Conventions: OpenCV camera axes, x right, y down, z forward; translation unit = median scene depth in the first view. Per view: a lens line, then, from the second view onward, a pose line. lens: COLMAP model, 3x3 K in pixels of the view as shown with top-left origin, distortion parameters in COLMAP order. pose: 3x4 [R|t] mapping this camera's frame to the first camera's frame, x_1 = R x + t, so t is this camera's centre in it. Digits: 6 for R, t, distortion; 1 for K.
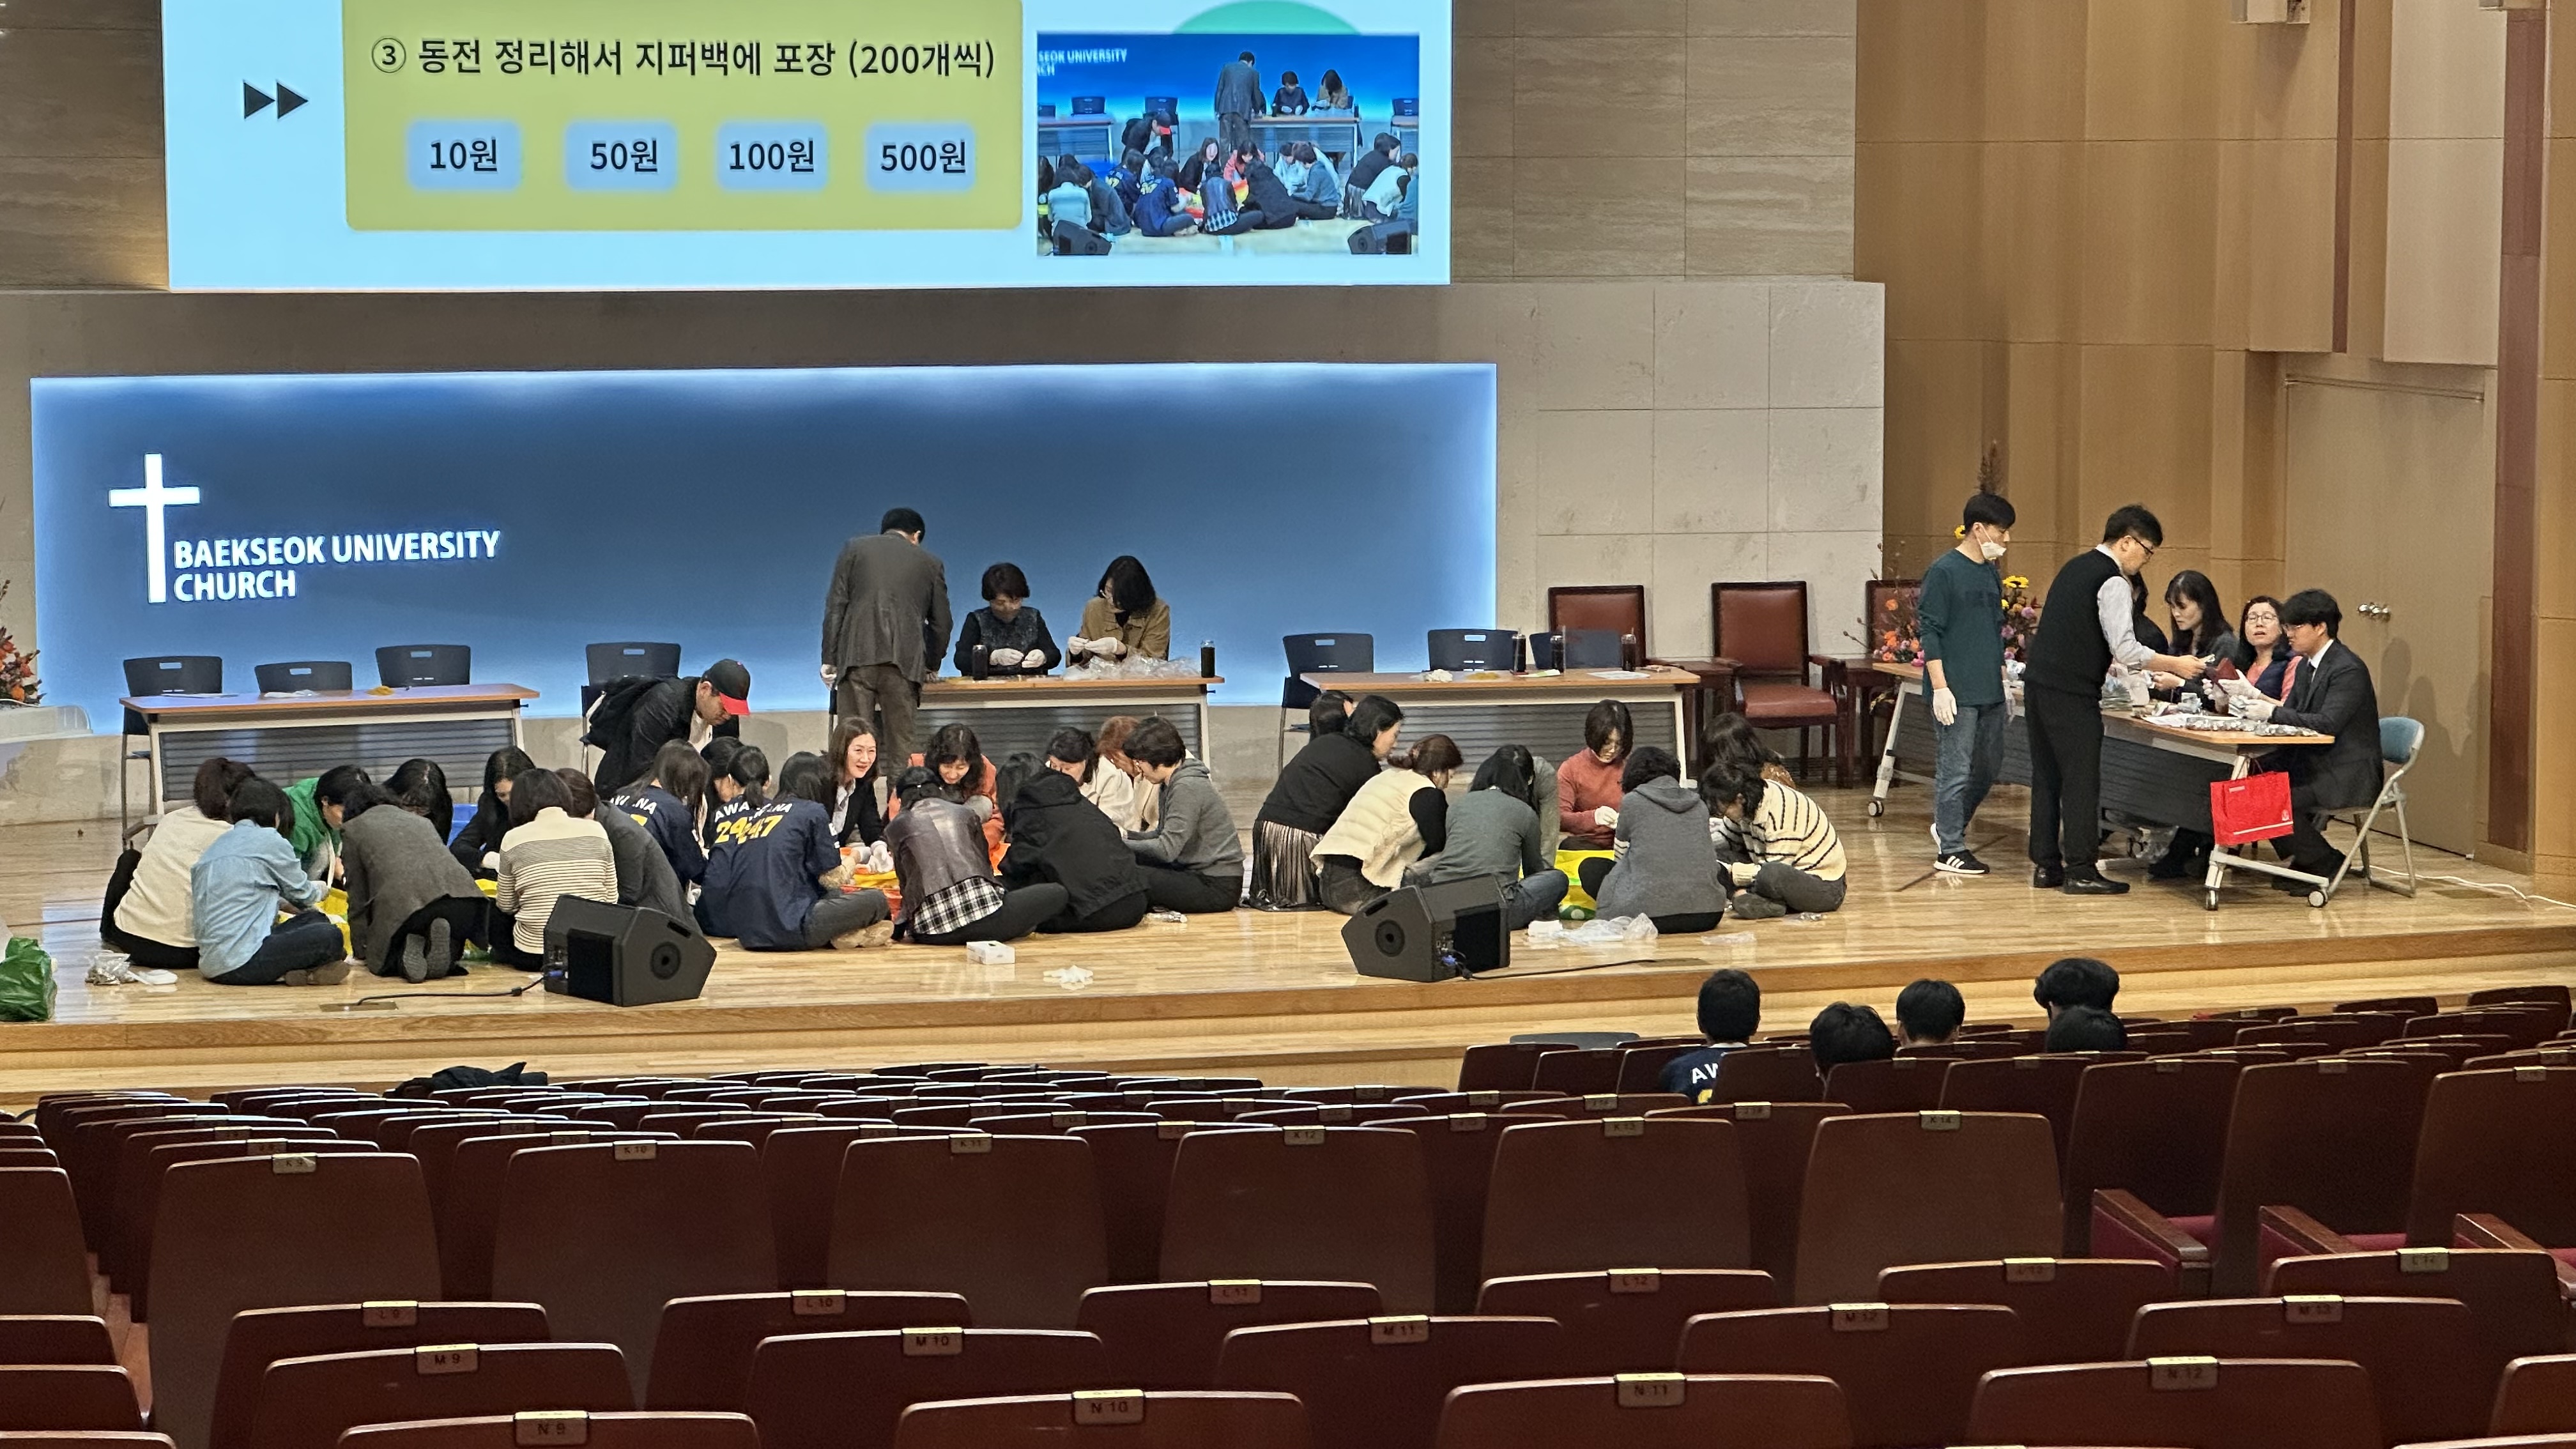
lens RADIAL K [[6127.5, 0, 1288.0], [0, 6127.5, 724.5], [0, 0, 1]] dist [-0.120030, 7.034524]
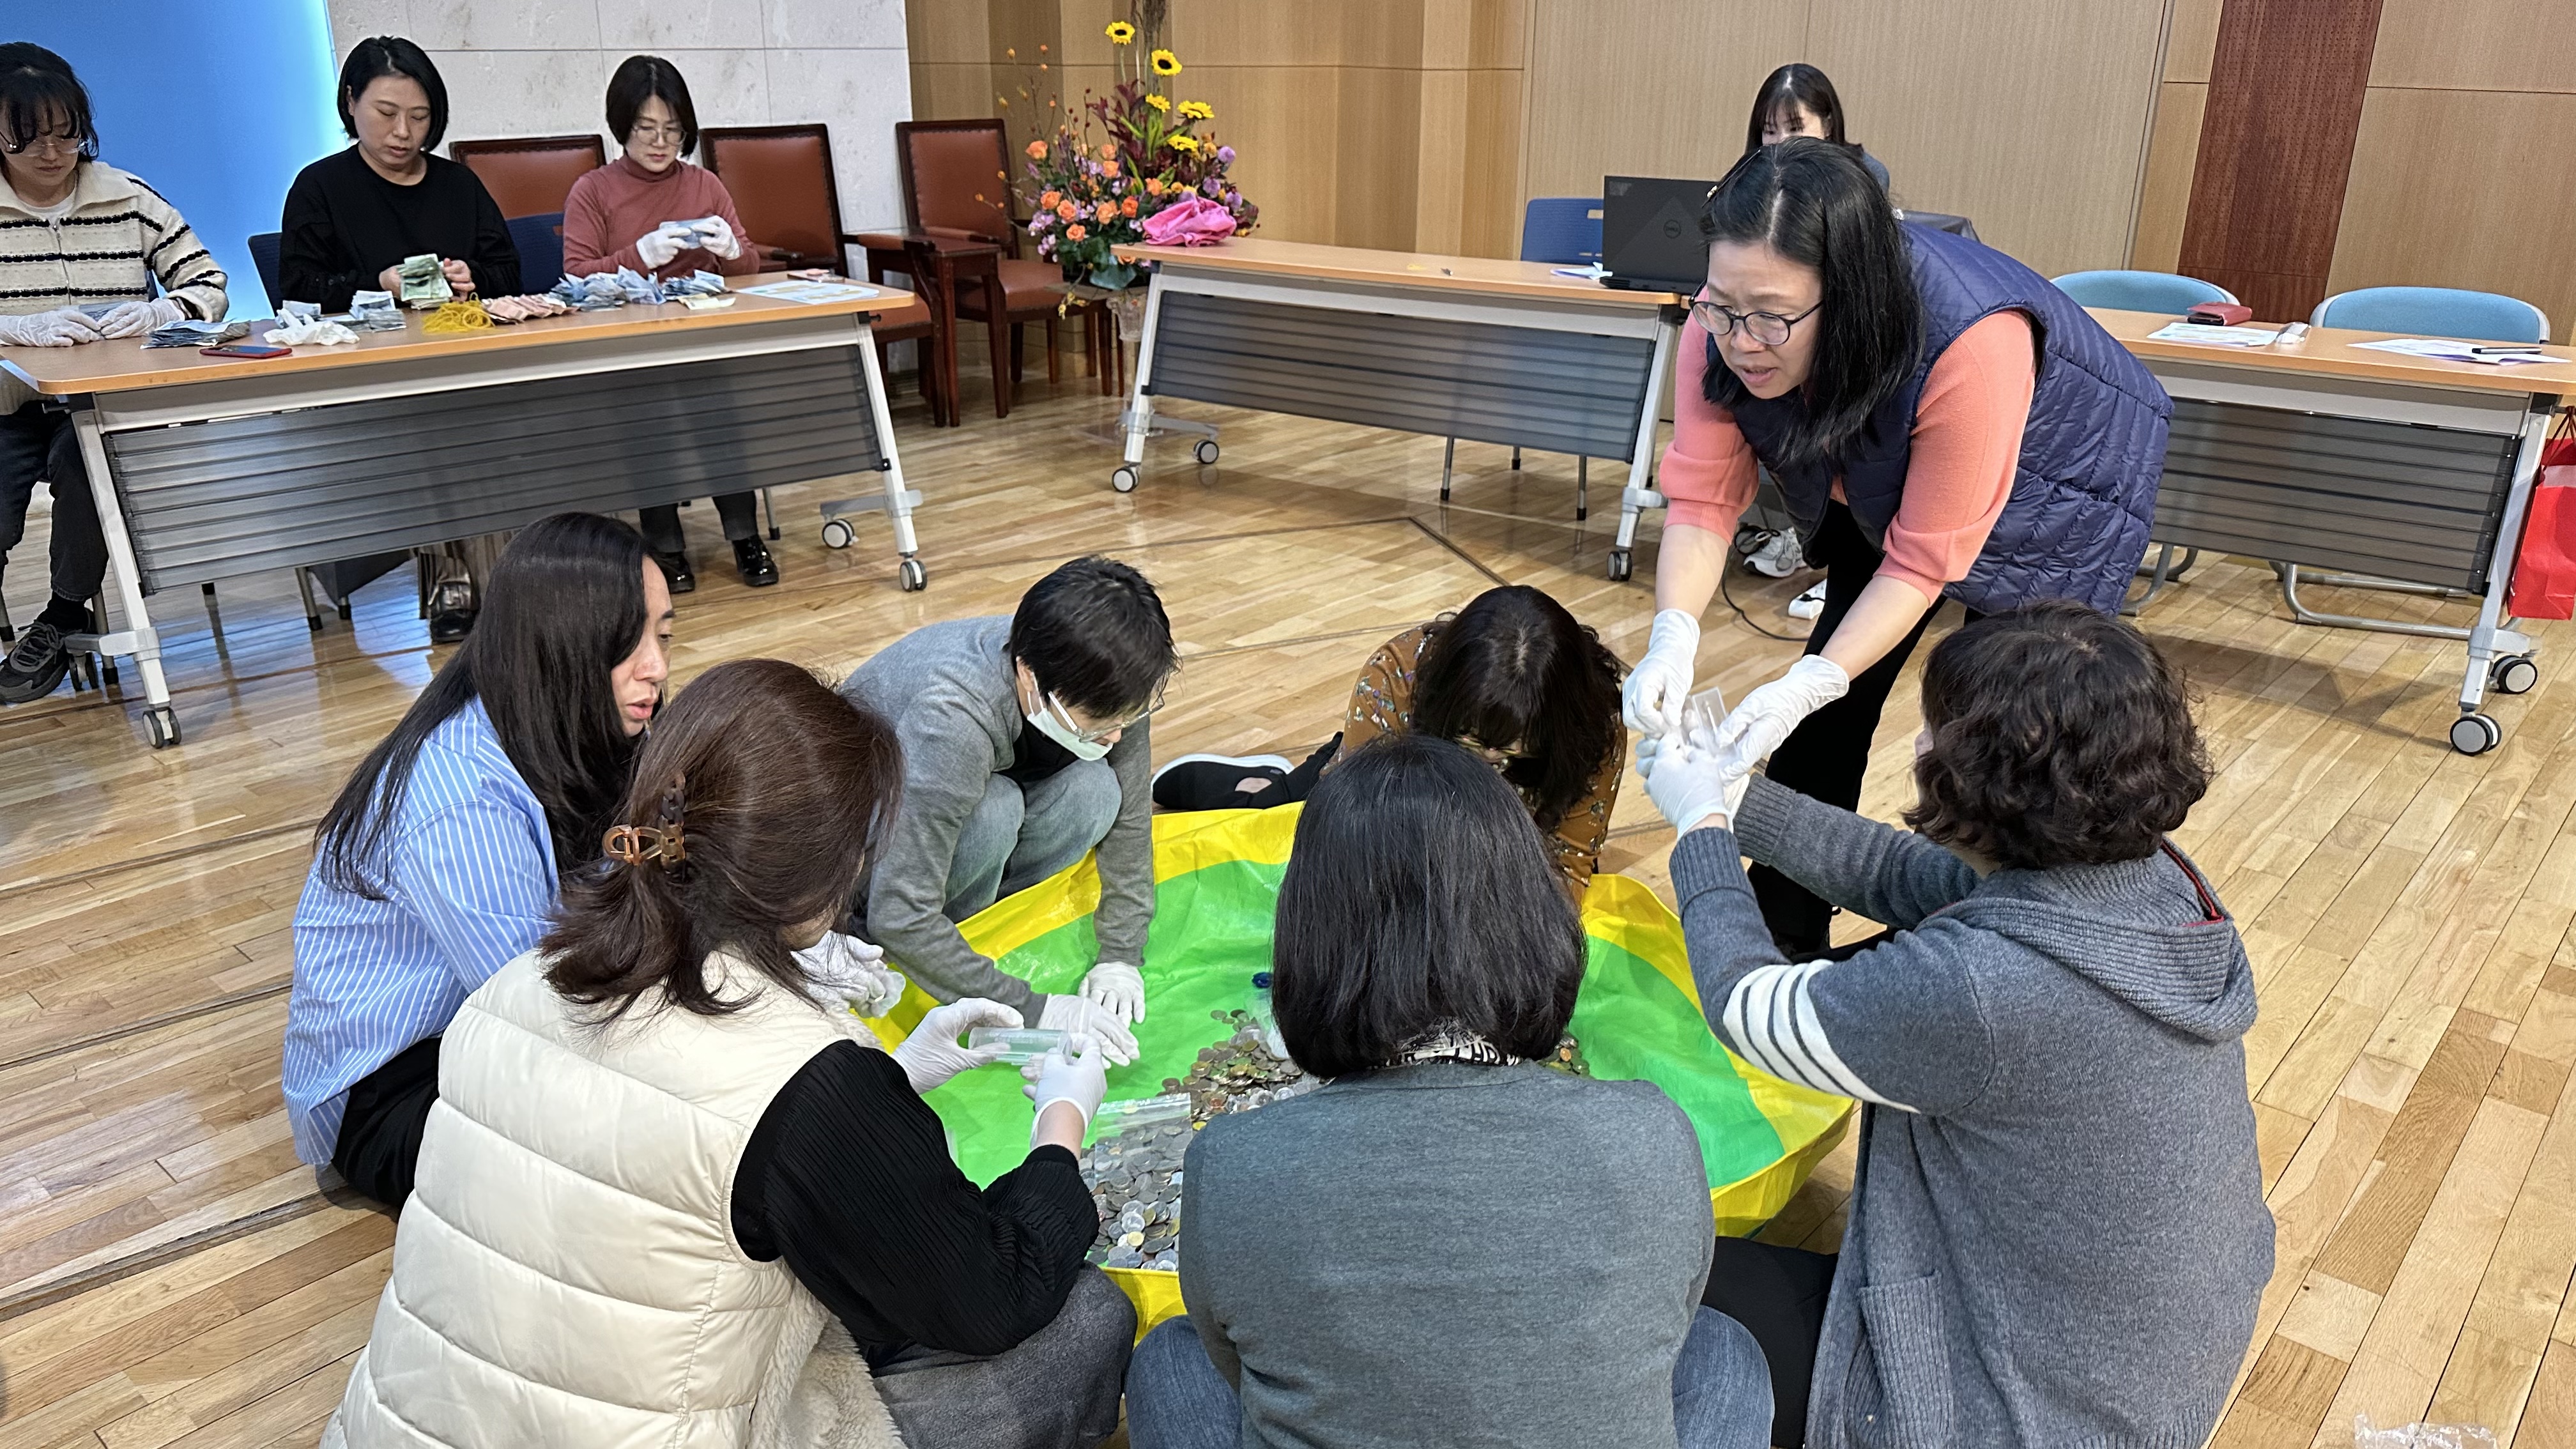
lens RADIAL K [[1847.4, 0, 1288.9], [0, 1847.4, 735.2], [0, 0, 1]] dist [0.042195, -0.053216]
pose [[0.829926, -0.195640, 0.522444, 0.003063], [0.048033, 0.958073, 0.282469, -0.014482], [-0.555802, -0.209334, 0.804527, 0.820265]]
